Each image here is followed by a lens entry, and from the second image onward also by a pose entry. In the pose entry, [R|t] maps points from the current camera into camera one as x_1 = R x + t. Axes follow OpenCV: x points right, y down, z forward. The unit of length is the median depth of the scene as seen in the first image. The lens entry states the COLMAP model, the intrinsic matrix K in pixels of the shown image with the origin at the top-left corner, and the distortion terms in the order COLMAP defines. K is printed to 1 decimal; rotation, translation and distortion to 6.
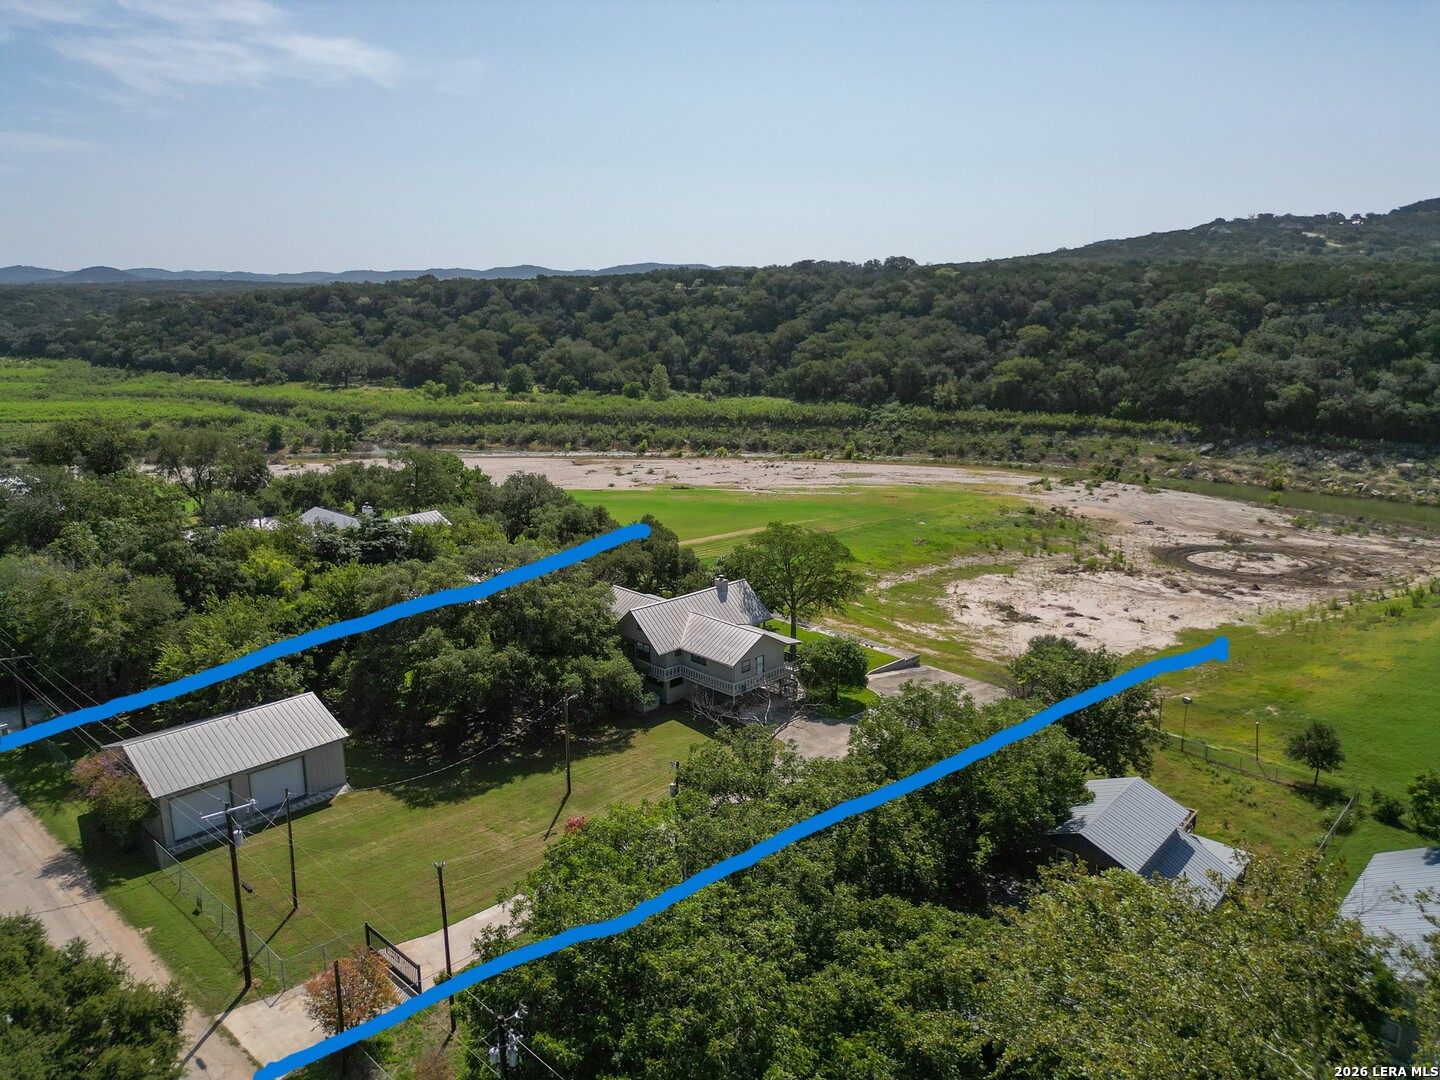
lens RADIAL K [[1010.7, 0, 717.9], [0, 1010.7, 547.9], [0, 0, 1]] dist [0.076718, -0.084622]
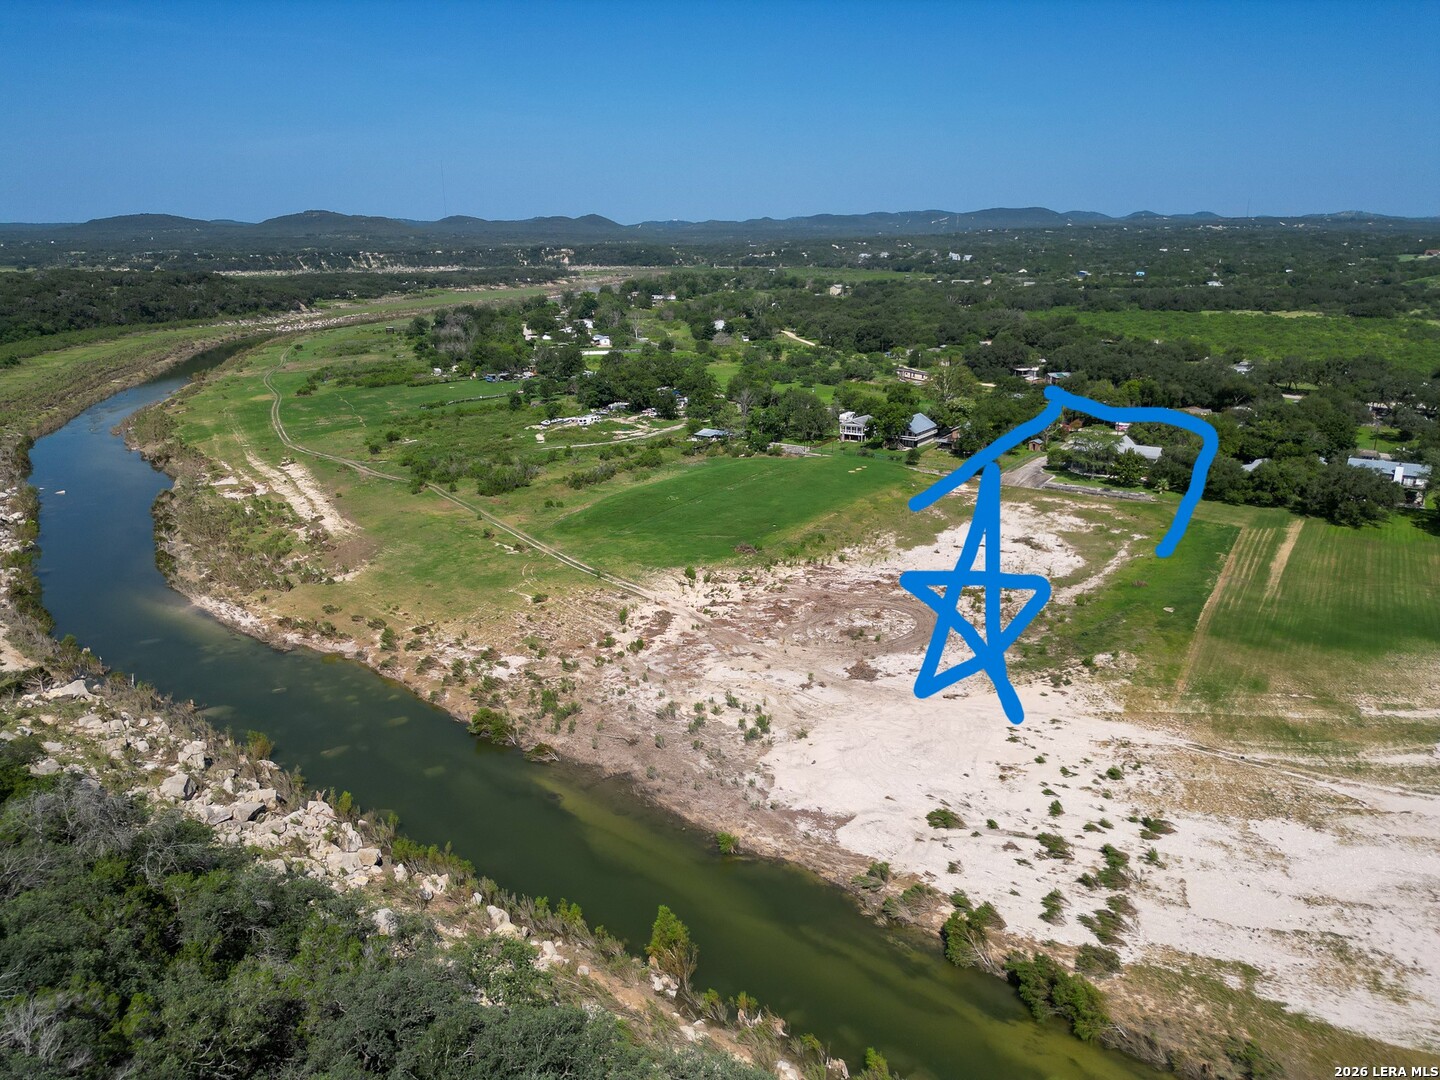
lens RADIAL K [[1010.7, 0, 717.8], [0, 1010.7, 538.7], [0, 0, 1]] dist [0.076718, -0.084622]
pose [[-0.985424, 0.063385, -0.157867, 0.476834], [-0.026076, 0.860748, 0.508363, -0.351157], [0.168106, 0.505070, -0.846549, 1.049034]]
